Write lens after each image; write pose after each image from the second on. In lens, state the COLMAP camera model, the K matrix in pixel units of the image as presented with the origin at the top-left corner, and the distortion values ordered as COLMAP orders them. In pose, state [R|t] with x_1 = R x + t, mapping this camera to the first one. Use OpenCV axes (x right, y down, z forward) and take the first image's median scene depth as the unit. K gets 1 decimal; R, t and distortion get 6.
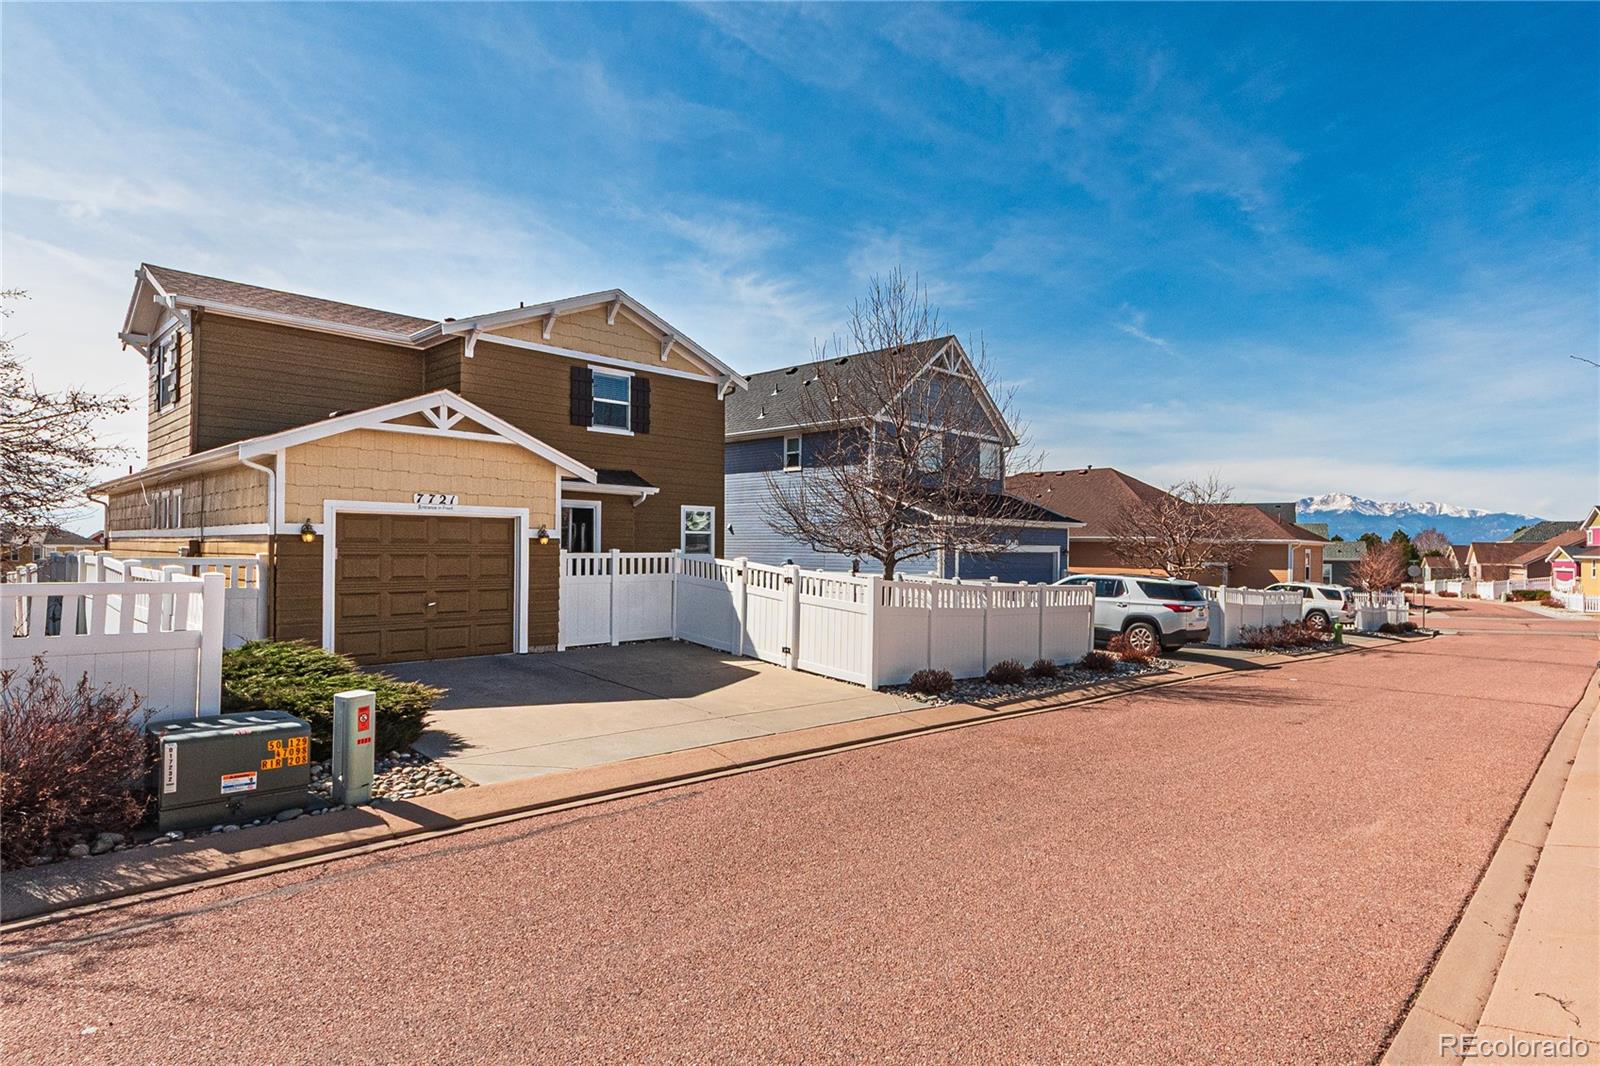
lens RADIAL K [[861.6, 0, 799.2], [0, 861.6, 539.2], [0, 0, 1]] dist [0.004206, 0.000076]
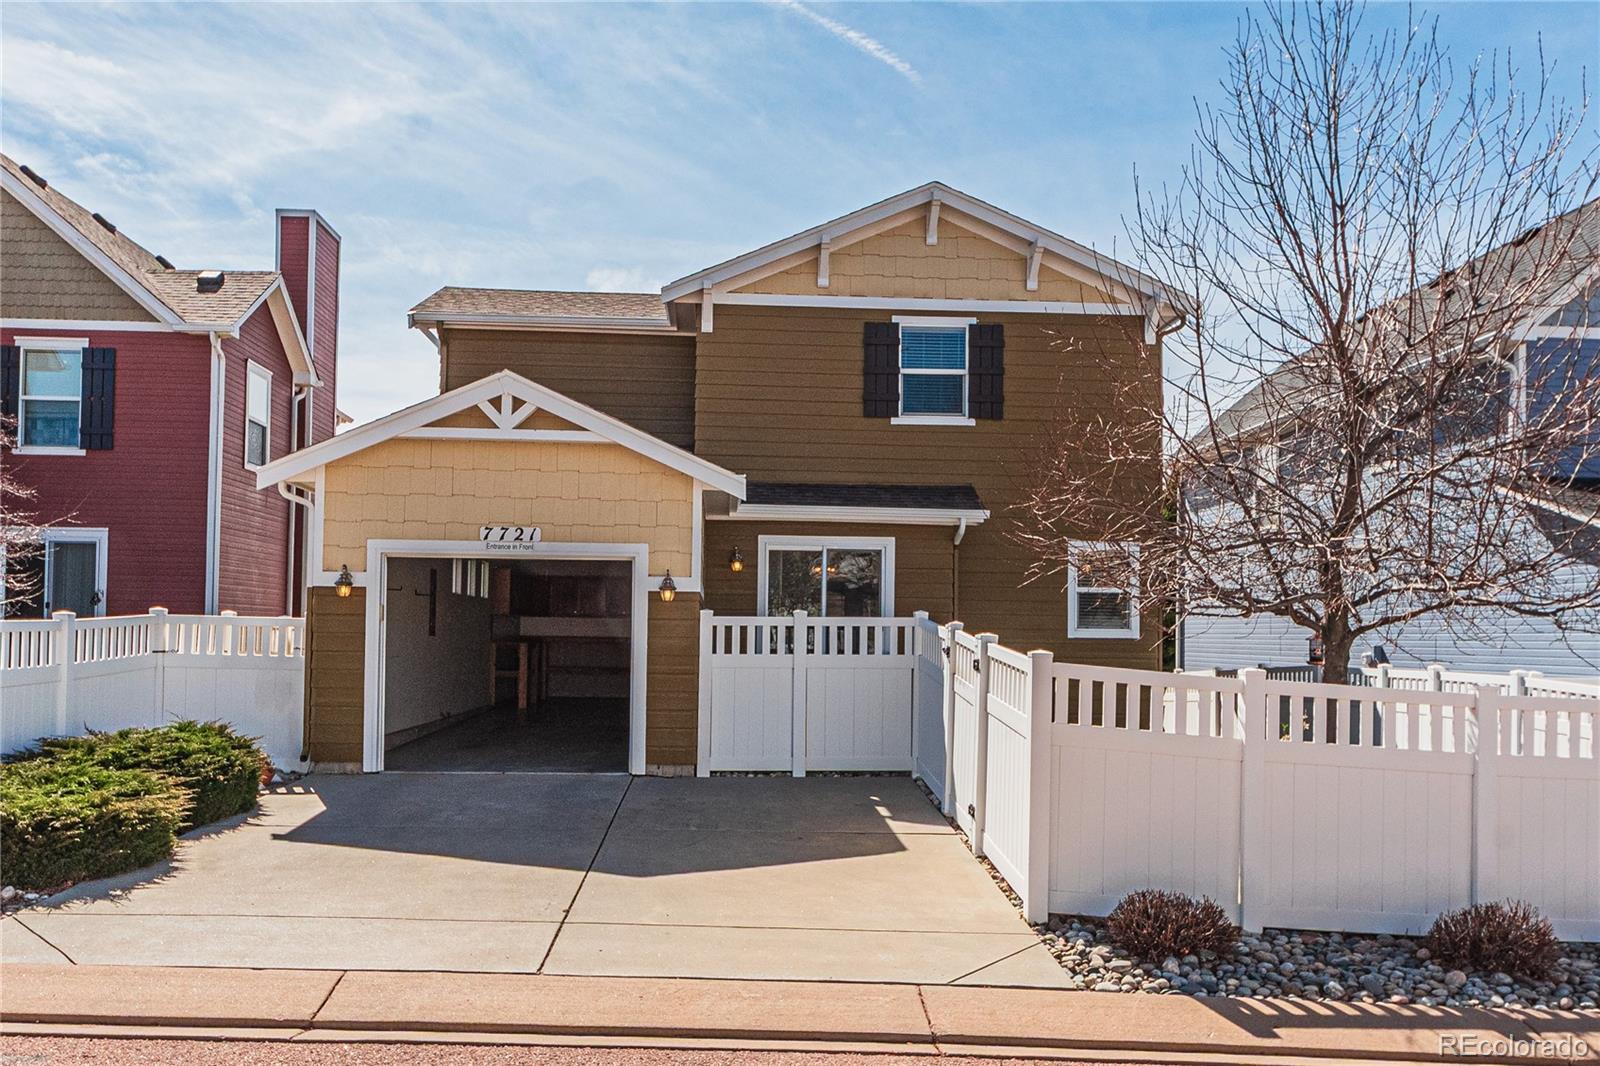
lens RADIAL K [[1205.0, 0, 795.7], [0, 1205.0, 605.4], [0, 0, 1]] dist [0.009858, 0.001503]
pose [[0.738069, -0.014523, -0.674569, 0.343267], [-0.003585, 0.999670, -0.025445, 0.029619], [0.674716, 0.021198, 0.737773, 0.408300]]
